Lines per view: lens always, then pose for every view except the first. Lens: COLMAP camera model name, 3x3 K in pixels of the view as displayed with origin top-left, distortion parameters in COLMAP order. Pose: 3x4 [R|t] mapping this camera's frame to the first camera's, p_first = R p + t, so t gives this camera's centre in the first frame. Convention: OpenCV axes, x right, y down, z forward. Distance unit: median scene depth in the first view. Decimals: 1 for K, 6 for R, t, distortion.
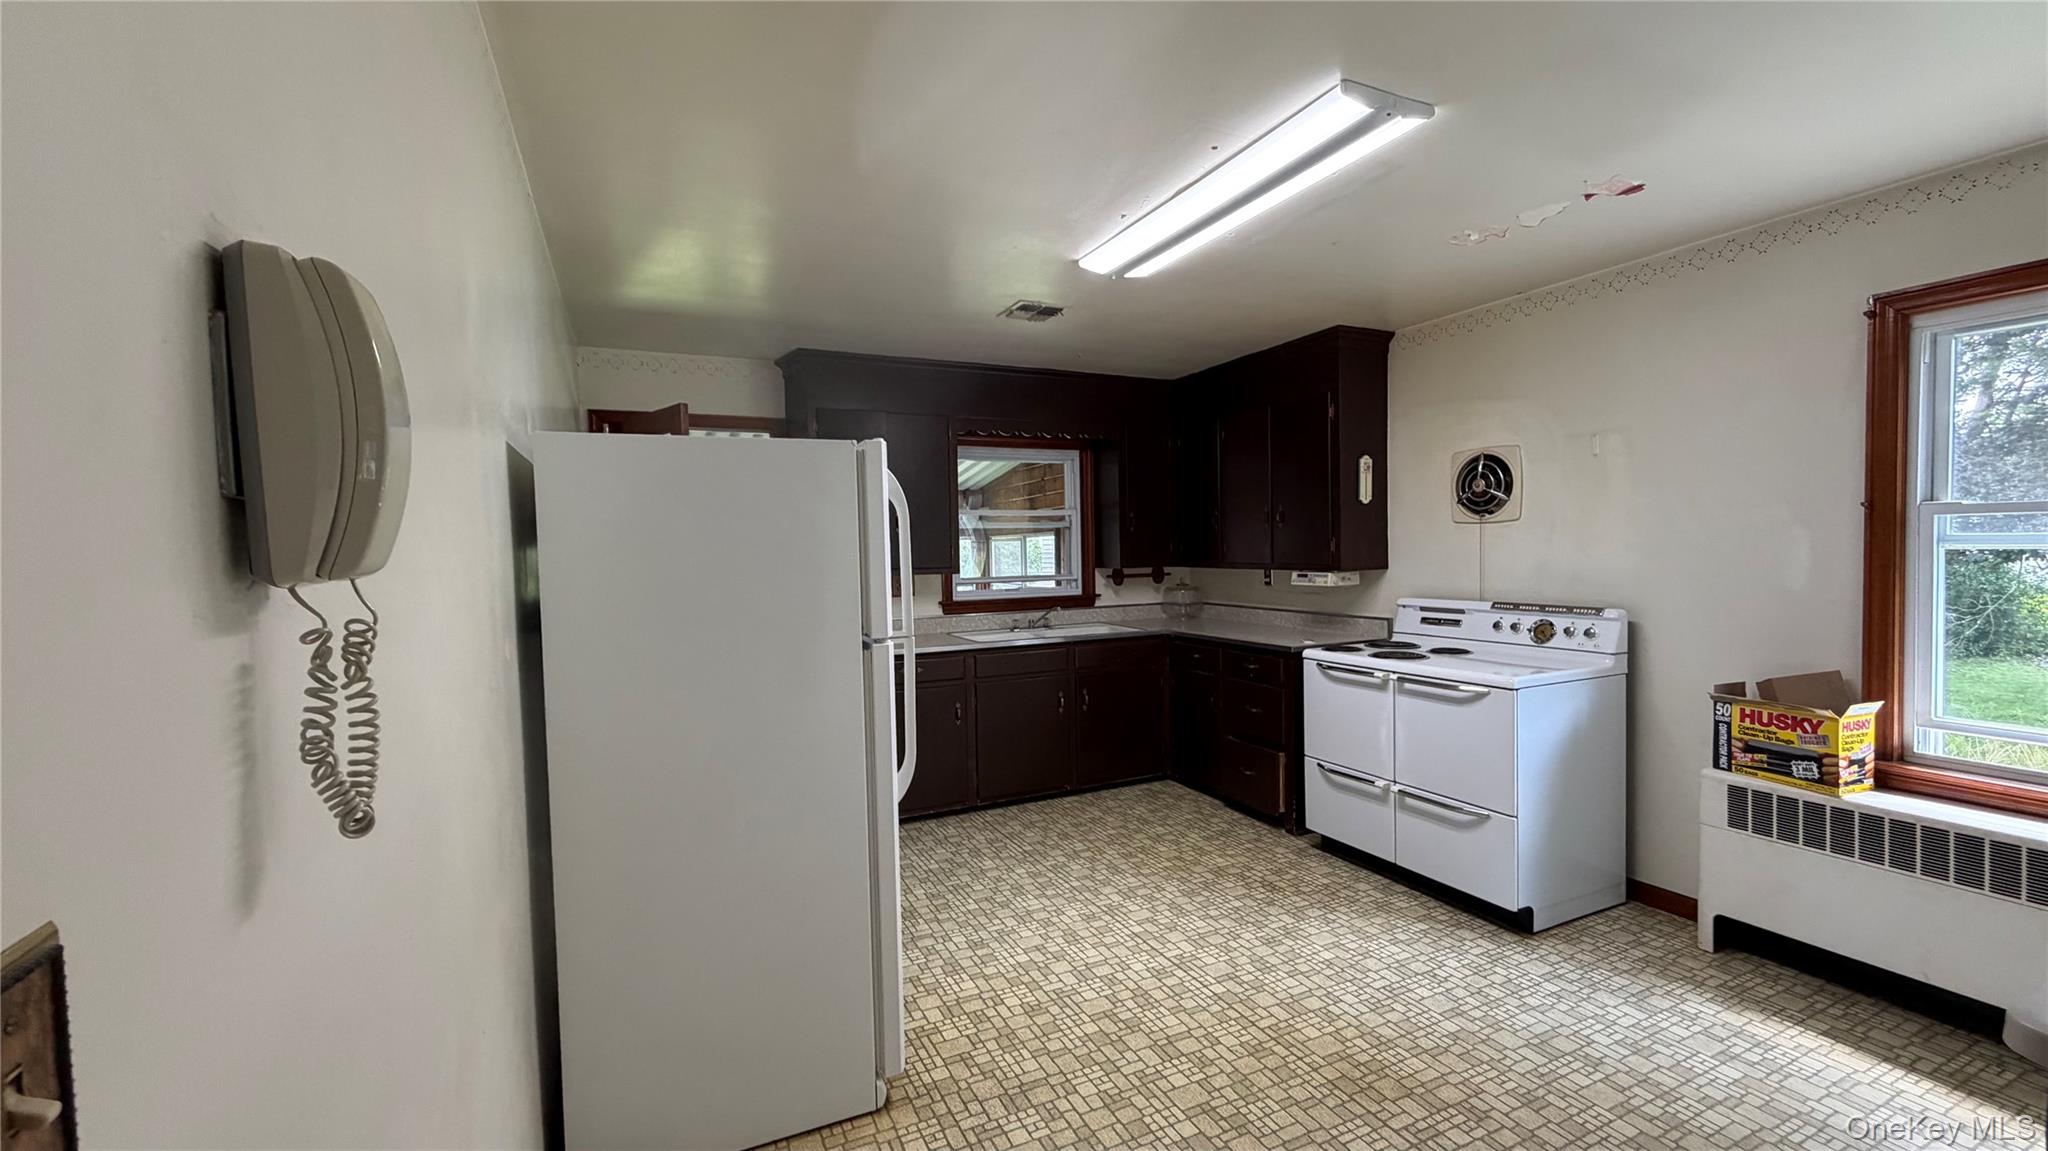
lens RADIAL K [[819.5, 0, 1020.7], [0, 819.5, 576.9], [0, 0, 1]] dist [0.001472, -0.000027]
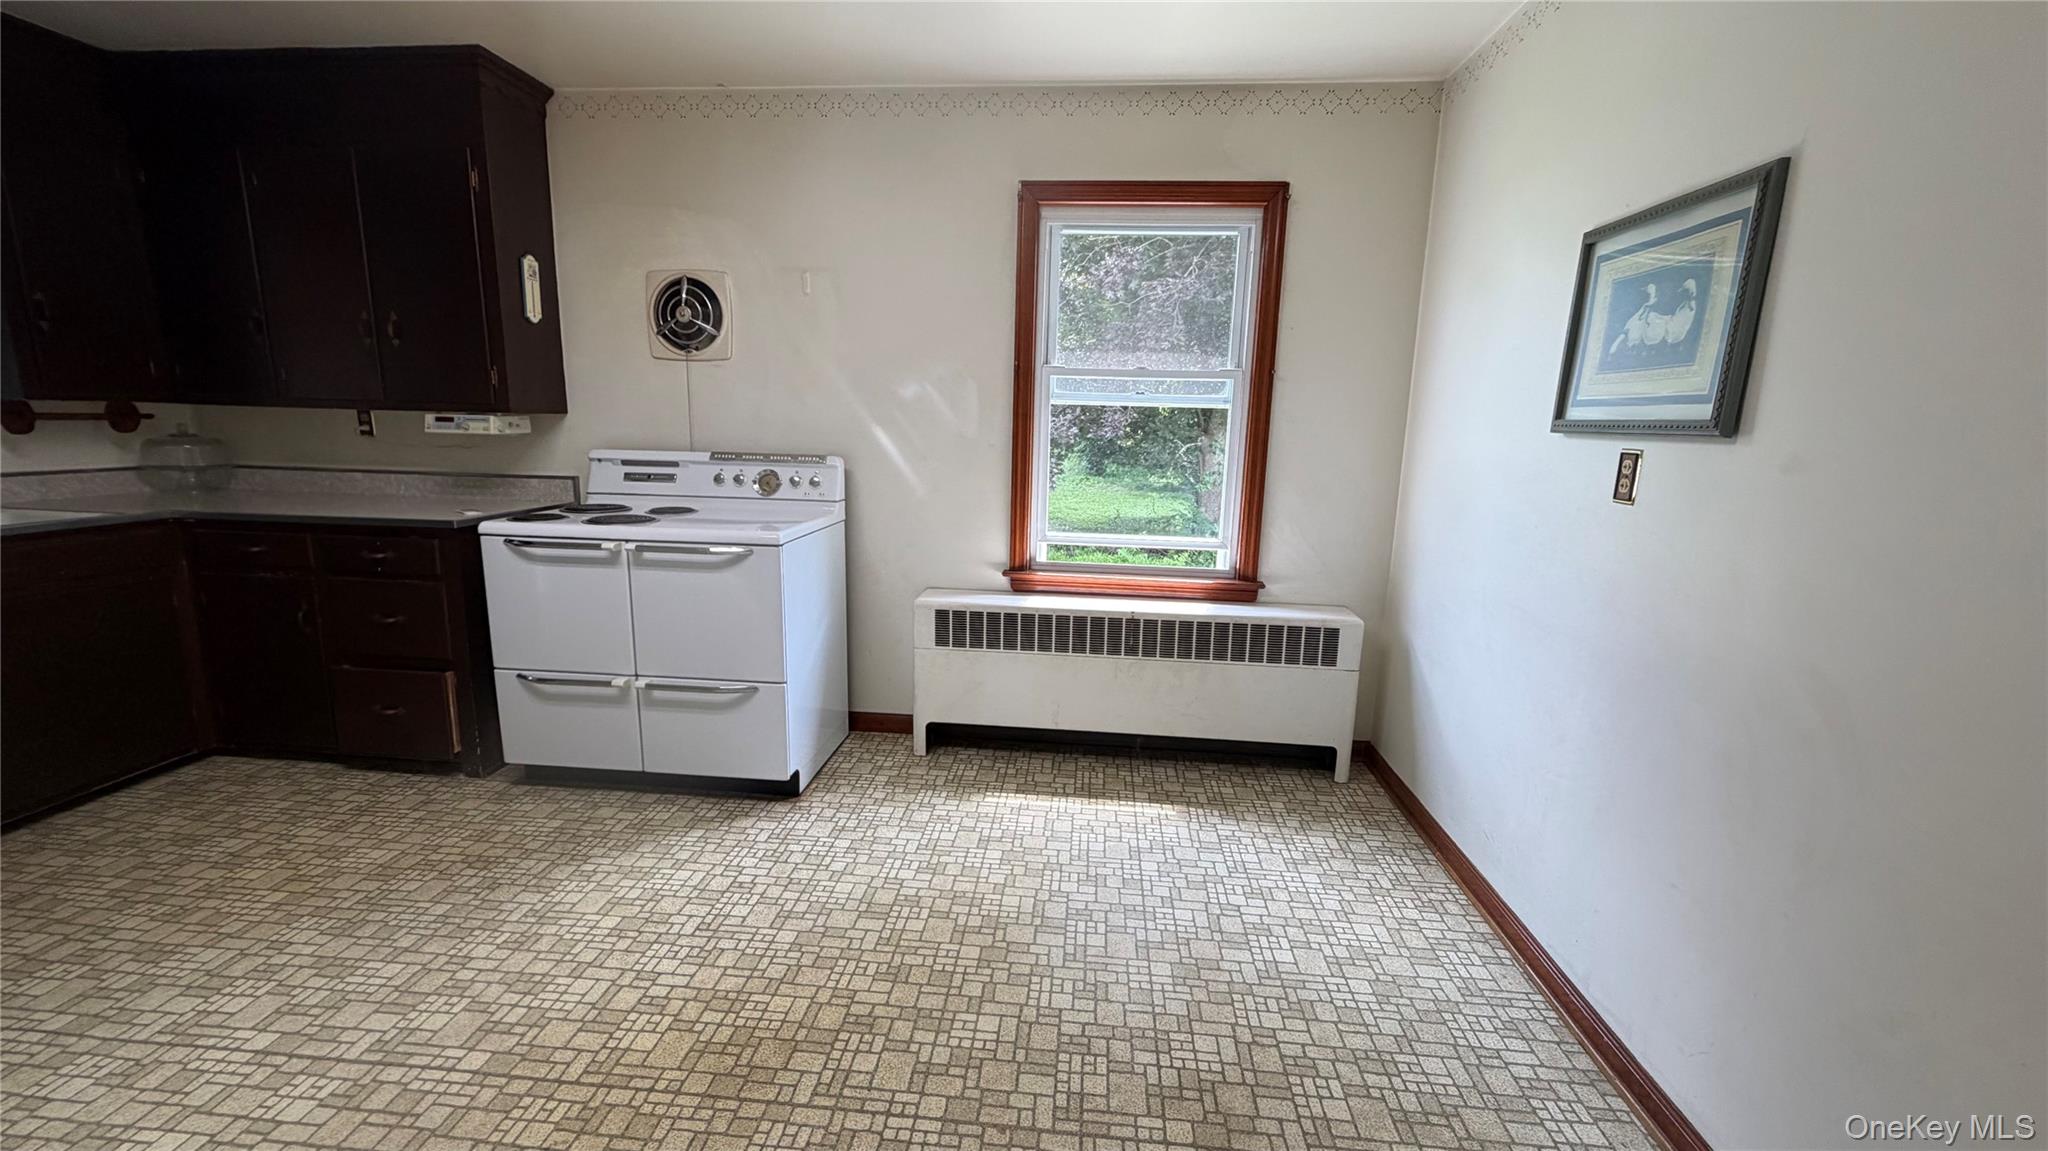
lens RADIAL K [[819.5, 0, 1020.7], [0, 819.5, 576.9], [0, 0, 1]] dist [0.001472, -0.000027]
pose [[0.505423, -0.131281, 0.852827, -0.028195], [-0.004402, 0.987953, 0.154690, 0.026128], [-0.862861, -0.081938, 0.498756, 0.267670]]
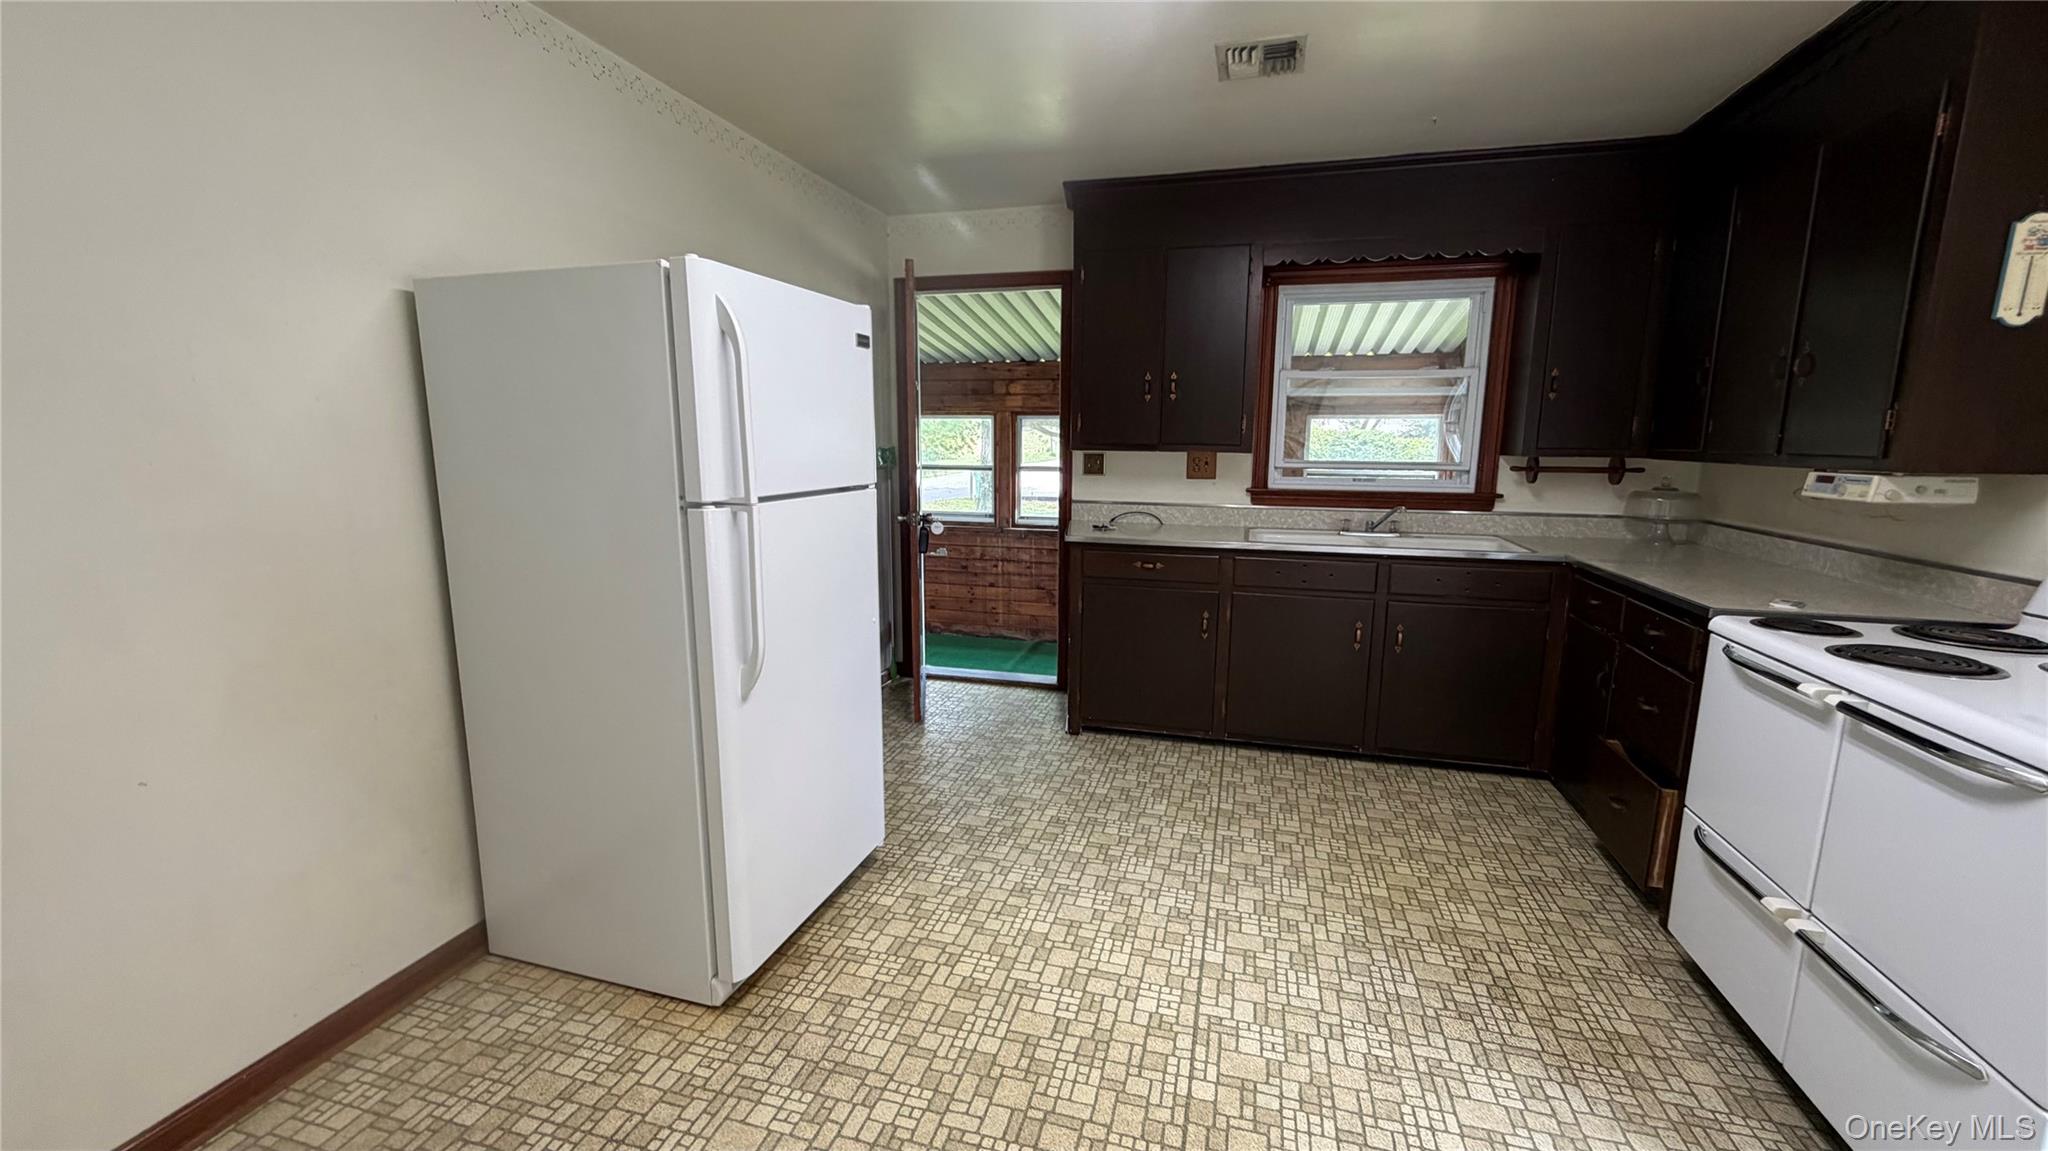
lens RADIAL K [[819.5, 0, 1020.7], [0, 819.5, 576.9], [0, 0, 1]] dist [0.001472, -0.000027]
pose [[0.755540, 0.135340, -0.640971, 0.374878], [-0.045745, 0.986938, 0.154468, 0.003192], [0.653504, -0.087385, 0.751862, 0.341720]]
